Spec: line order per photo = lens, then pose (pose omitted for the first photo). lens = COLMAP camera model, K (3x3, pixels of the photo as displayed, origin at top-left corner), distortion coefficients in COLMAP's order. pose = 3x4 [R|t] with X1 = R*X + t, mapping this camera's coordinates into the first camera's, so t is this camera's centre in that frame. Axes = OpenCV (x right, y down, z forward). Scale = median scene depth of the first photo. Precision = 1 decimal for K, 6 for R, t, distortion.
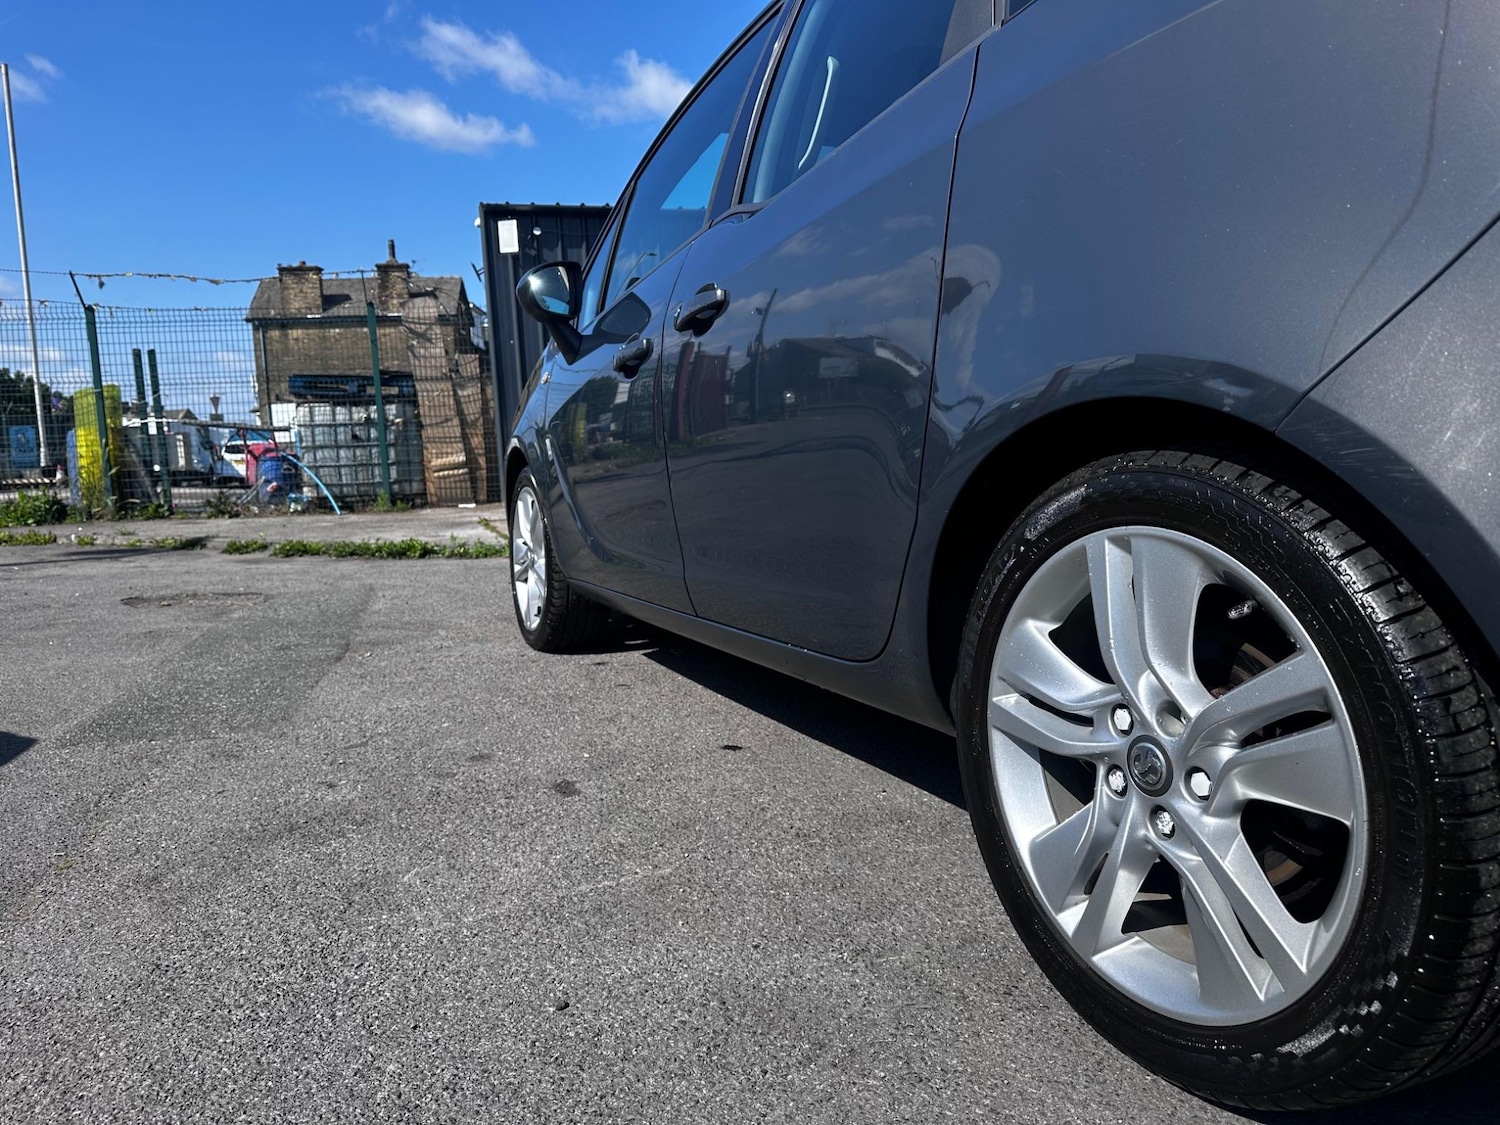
lens RADIAL K [[1053.8, 0, 747.4], [0, 1053.8, 567.5], [0, 0, 1]] dist [0.100688, -0.151822]
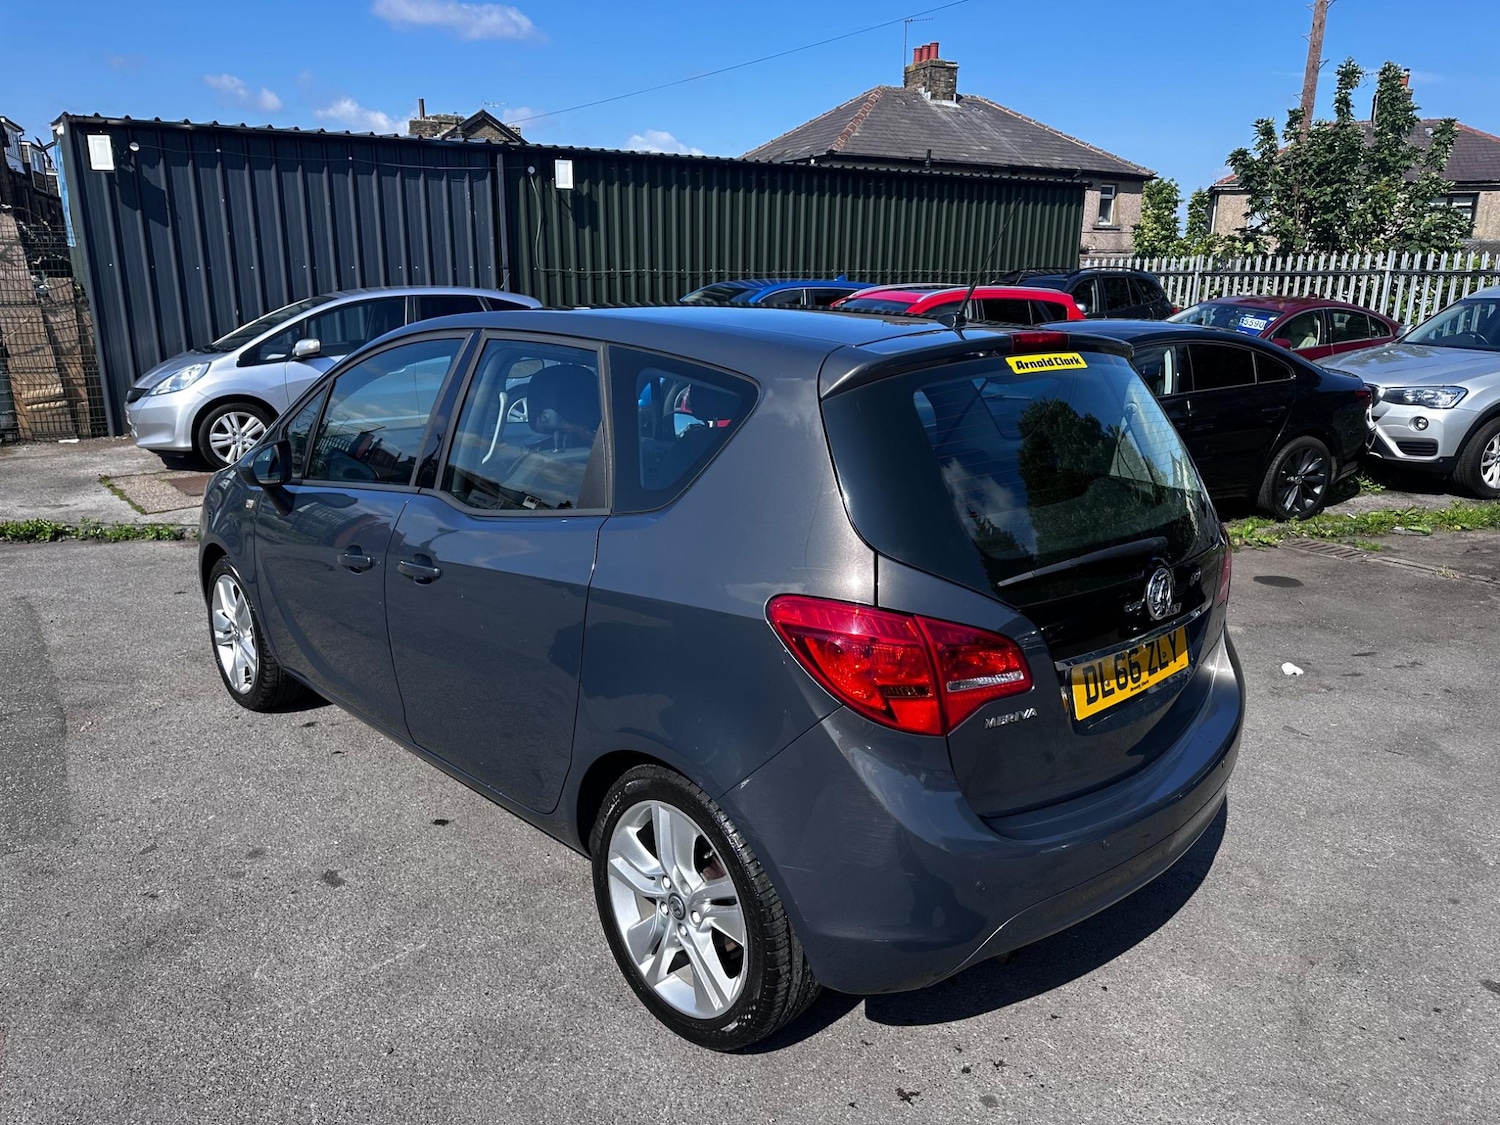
lens RADIAL K [[1069.3, 0, 747.1], [0, 1069.3, 564.9], [0, 0, 1]] dist [0.008302, -0.019189]
pose [[0.942702, -0.045315, 0.330543, -0.090834], [0.001265, 0.991212, 0.132278, -0.392342], [-0.333633, -0.124281, 0.934475, -0.500885]]
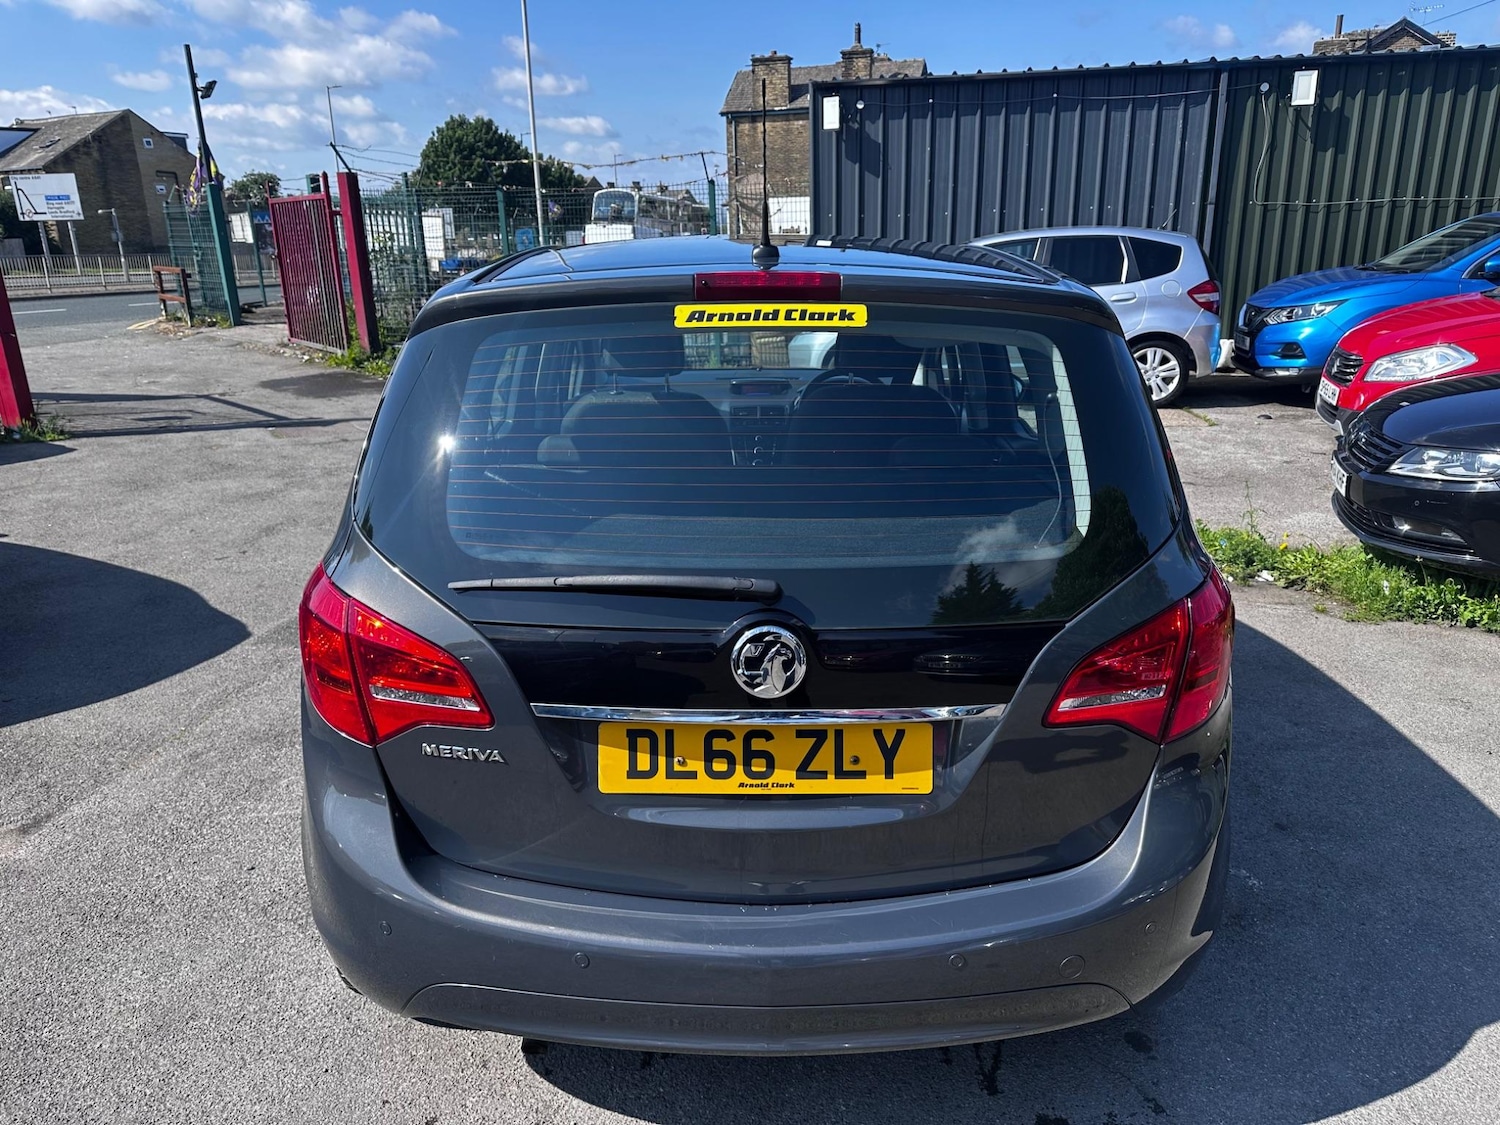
lens RADIAL K [[1069.3, 0, 747.1], [0, 1069.3, 564.9], [0, 0, 1]] dist [0.008302, -0.019189]
pose [[0.902040, 0.146124, -0.406168, 1.004463], [-0.065268, 0.976311, 0.206292, -0.438618], [0.426690, -0.159574, 0.890209, -0.269343]]
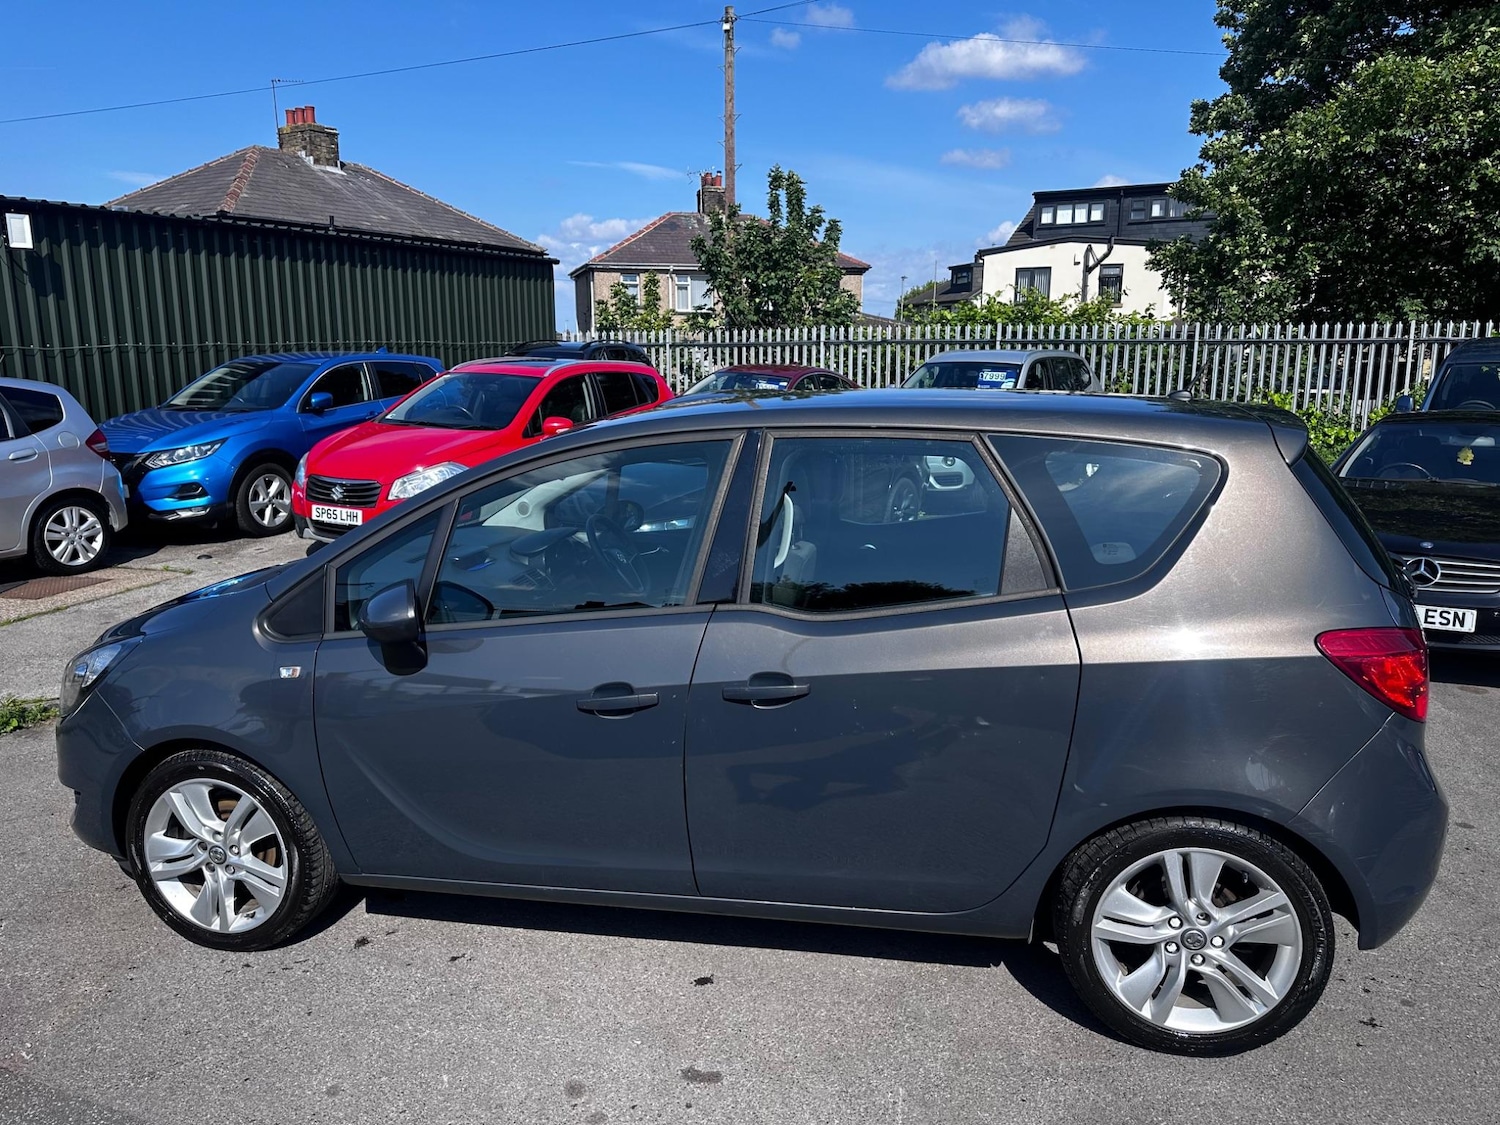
lens RADIAL K [[1062.1, 0, 772.4], [0, 1062.1, 561.2], [0, 0, 1]] dist [0.045962, -0.076268]
pose [[0.586920, -0.125728, 0.799823, -0.977763], [0.082268, 0.992017, 0.095571, -0.472924], [-0.805454, 0.009708, 0.592579, 0.158608]]
